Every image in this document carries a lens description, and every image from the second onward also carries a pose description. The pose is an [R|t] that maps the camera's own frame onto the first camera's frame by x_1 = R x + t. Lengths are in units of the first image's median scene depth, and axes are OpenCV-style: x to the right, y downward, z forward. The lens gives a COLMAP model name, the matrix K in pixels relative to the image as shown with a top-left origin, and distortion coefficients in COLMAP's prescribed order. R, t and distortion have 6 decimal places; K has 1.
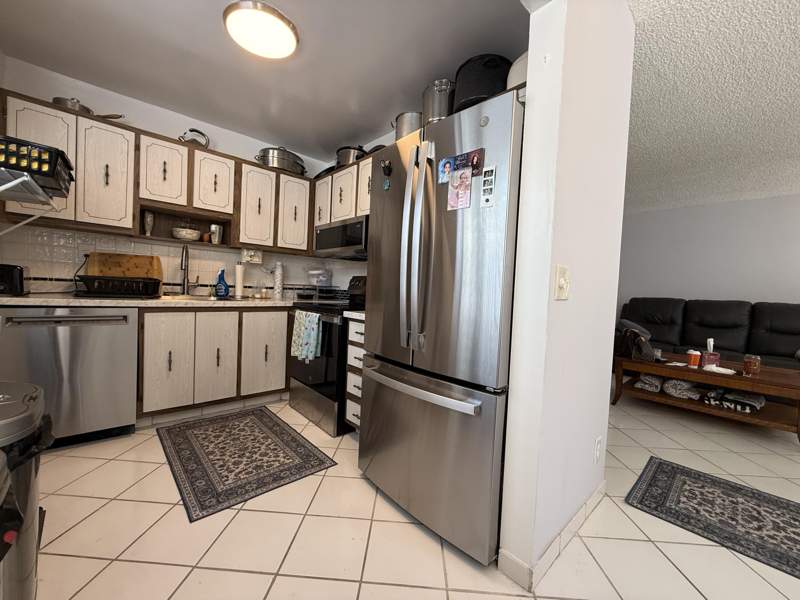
lens RADIAL K [[319.5, 0, 400.0], [0, 319.5, 300.0], [0, 0, 1]] dist [0.002047, 0.000457]
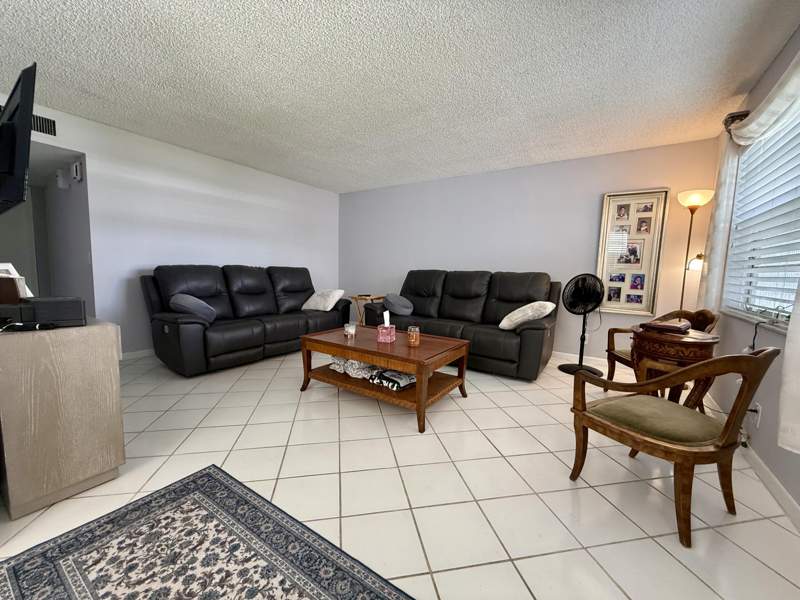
lens RADIAL K [[319.5, 0, 400.0], [0, 319.5, 300.0], [0, 0, 1]] dist [0.002047, 0.000457]
pose [[0.974381, -0.035075, 0.222153, 0.862771], [0.020923, 0.997617, 0.065742, 0.034109], [-0.223929, -0.059410, 0.972793, 0.125434]]
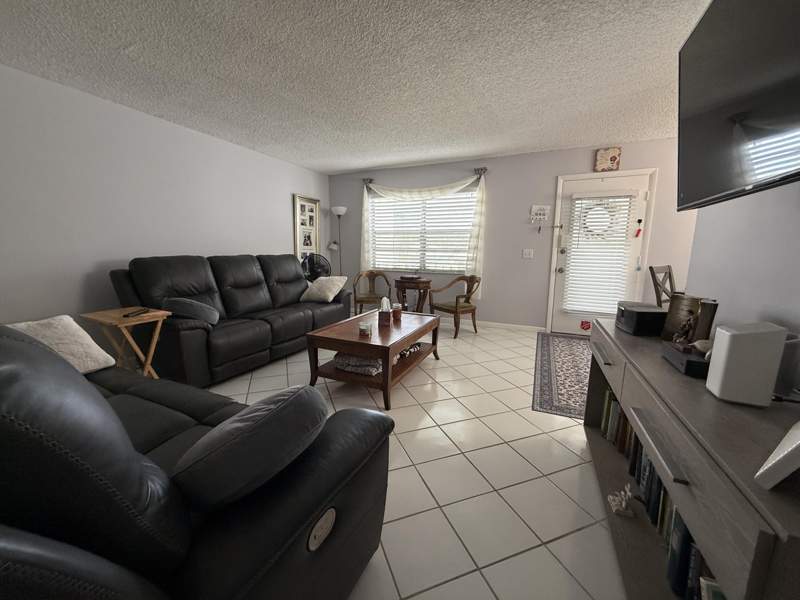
lens RADIAL K [[319.5, 0, 400.0], [0, 319.5, 300.0], [0, 0, 1]] dist [0.002047, 0.000457]
pose [[-0.378478, -0.188950, 0.906119, 0.031596], [0.011659, 0.977892, 0.208786, -0.088354], [-0.925537, 0.089586, -0.367908, 1.436301]]
